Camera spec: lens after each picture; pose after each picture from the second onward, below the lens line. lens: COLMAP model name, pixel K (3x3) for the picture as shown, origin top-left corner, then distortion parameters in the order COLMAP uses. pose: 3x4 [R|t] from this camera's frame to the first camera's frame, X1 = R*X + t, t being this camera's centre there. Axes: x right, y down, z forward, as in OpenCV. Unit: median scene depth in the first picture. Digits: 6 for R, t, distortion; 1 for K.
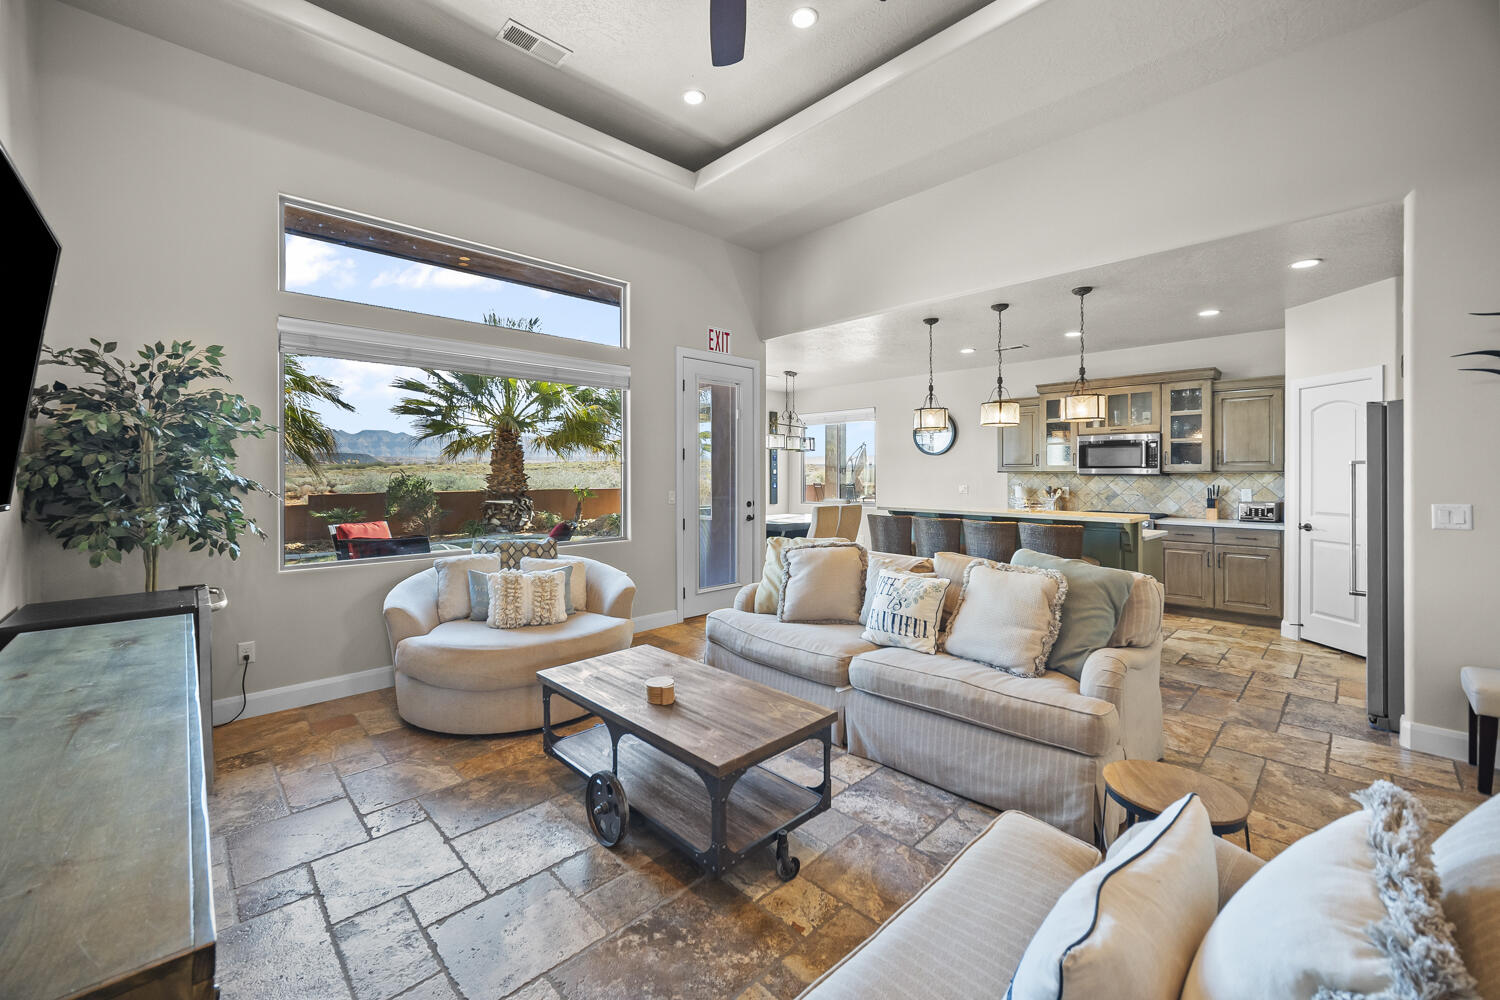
lens RADIAL K [[598.1, 0, 740.2], [0, 598.1, 471.6], [0, 0, 1]] dist [-0.000948, -0.000230]
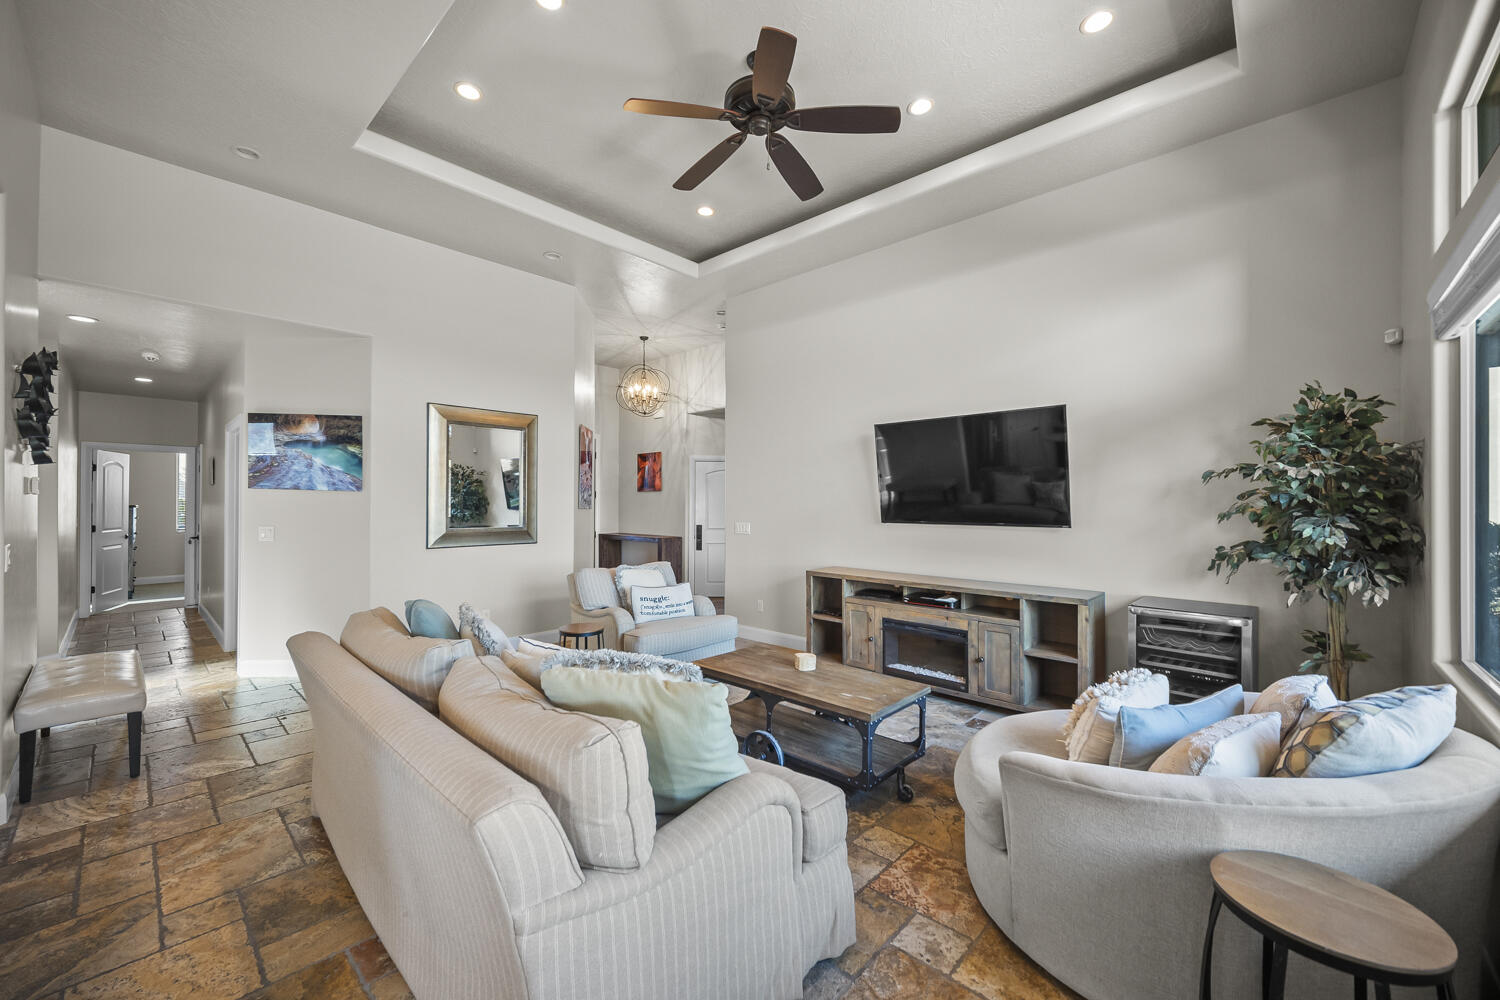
lens RADIAL K [[590.0, 0, 733.7], [0, 590.0, 499.5], [0, 0, 1]] dist [-0.001222, -0.000455]
pose [[-0.998801, -0.004590, -0.048745, 0.047451], [-0.004236, 0.999964, -0.007378, -0.007495], [0.048778, -0.007163, -0.998784, 1.060960]]
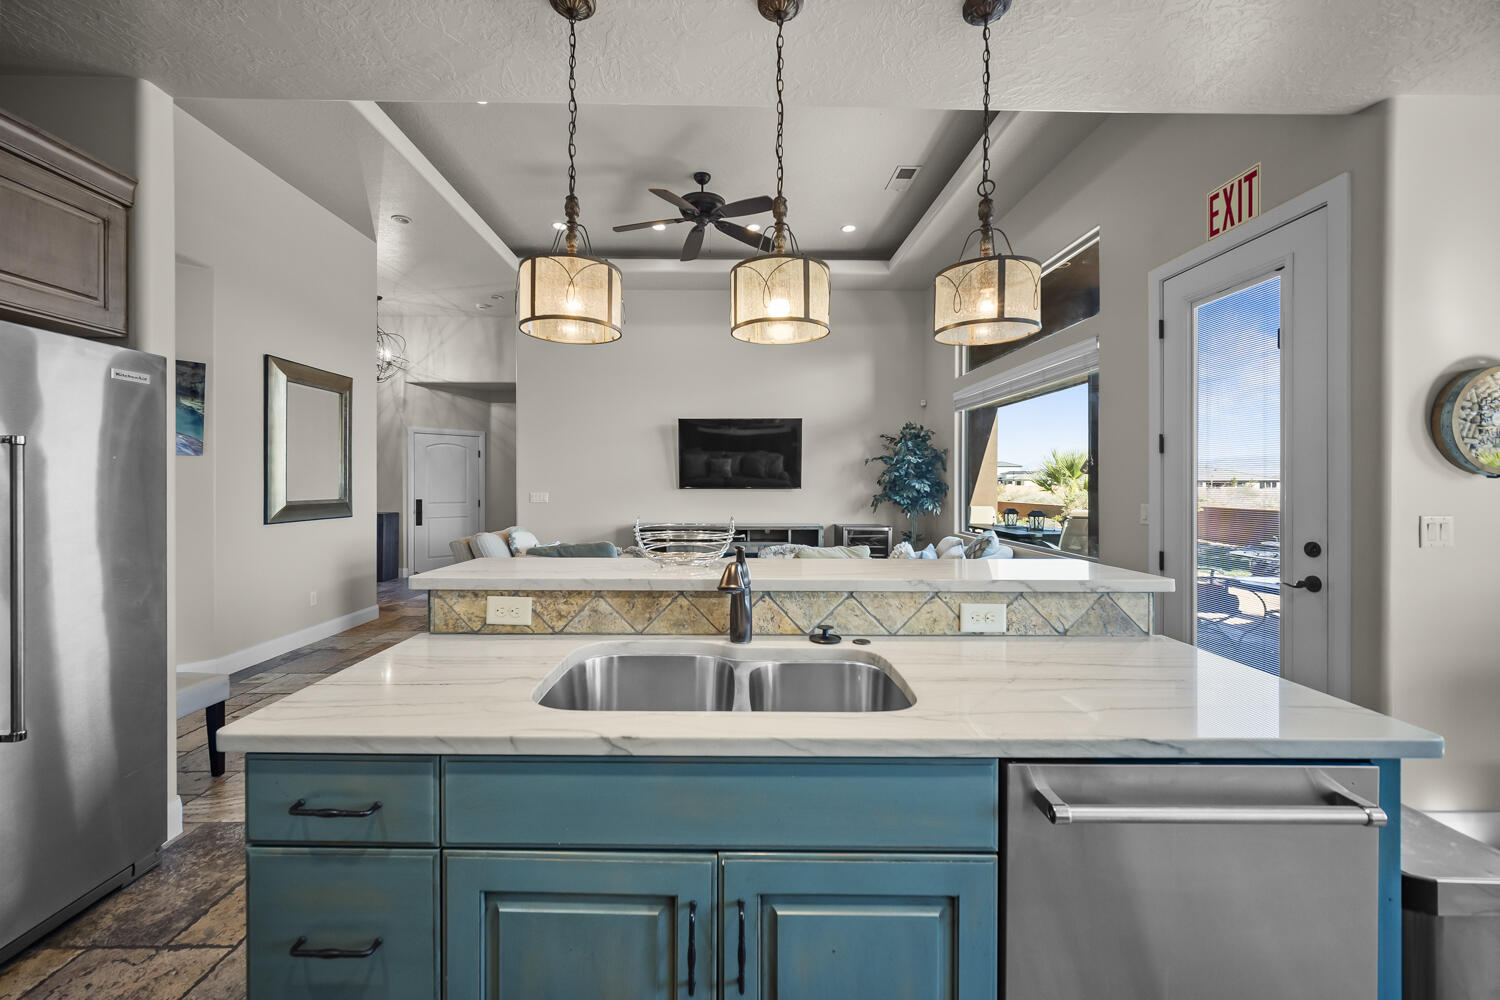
lens RADIAL K [[596.0, 0, 733.7], [0, 596.0, 488.4], [0, 0, 1]] dist [-0.001552, -0.000392]
pose [[-0.680488, 0.004872, -0.732743, 0.654797], [0.000121, 0.999979, 0.006536, 0.011768], [0.732759, 0.004359, -0.680474, 1.124050]]
